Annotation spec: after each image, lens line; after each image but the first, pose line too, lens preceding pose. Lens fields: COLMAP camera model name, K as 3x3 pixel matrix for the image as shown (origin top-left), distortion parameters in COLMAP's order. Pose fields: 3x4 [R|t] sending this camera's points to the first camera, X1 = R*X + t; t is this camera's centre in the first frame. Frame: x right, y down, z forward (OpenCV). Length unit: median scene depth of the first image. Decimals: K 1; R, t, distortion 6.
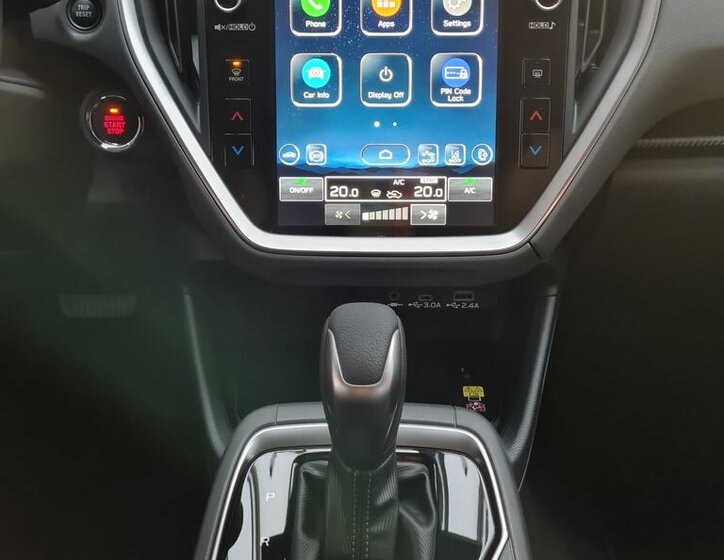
lens RADIAL K [[766.7, 0, 367.6], [0, 766.7, 279.6], [0, 0, 1]] dist [0.029523, 0.000000]
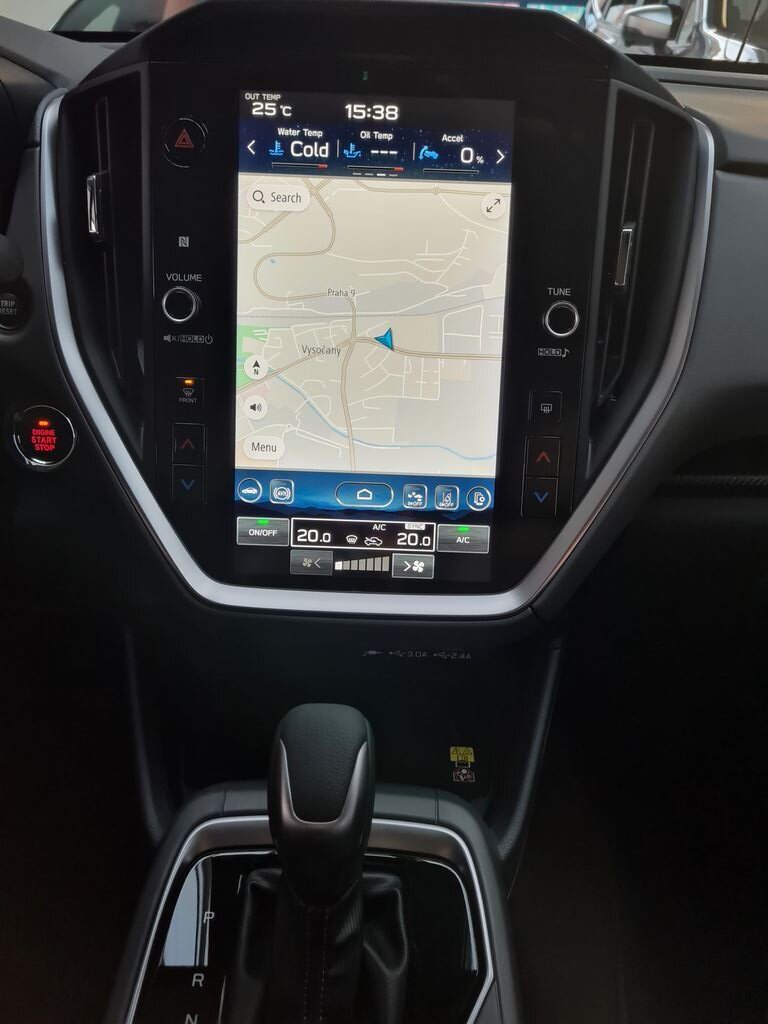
lens RADIAL K [[809.4, 0, 387.8], [0, 809.4, 518.2], [0, 0, 1]] dist [0.049566, -0.056952]
pose [[0.999105, 0.031980, 0.027684, 0.025196], [-0.031985, 0.999488, -0.000268, -0.137190], [-0.027678, -0.000618, 0.999617, 0.110393]]
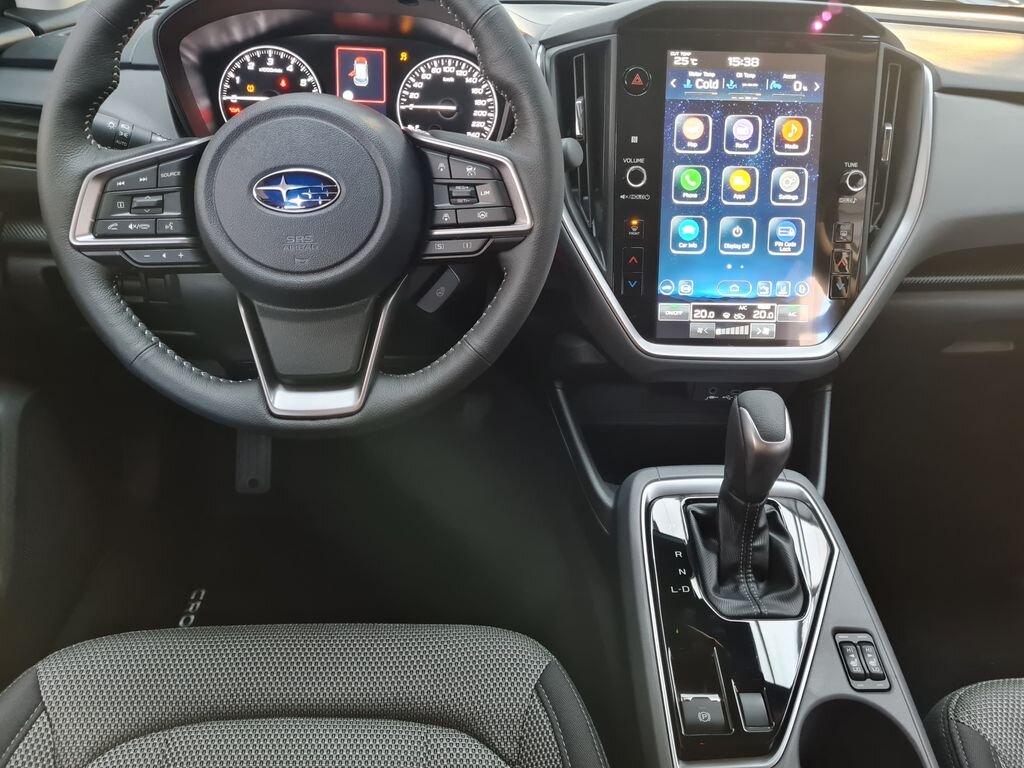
lens RADIAL K [[809.4, 0, 505.6], [0, 809.4, 389.6], [0, 0, 1]] dist [0.049566, -0.056952]
pose [[0.996666, 0.002967, 0.081530, -0.513919], [-0.002871, 0.999995, -0.001299, 0.026091], [-0.081534, 0.001060, 0.996670, -0.448041]]
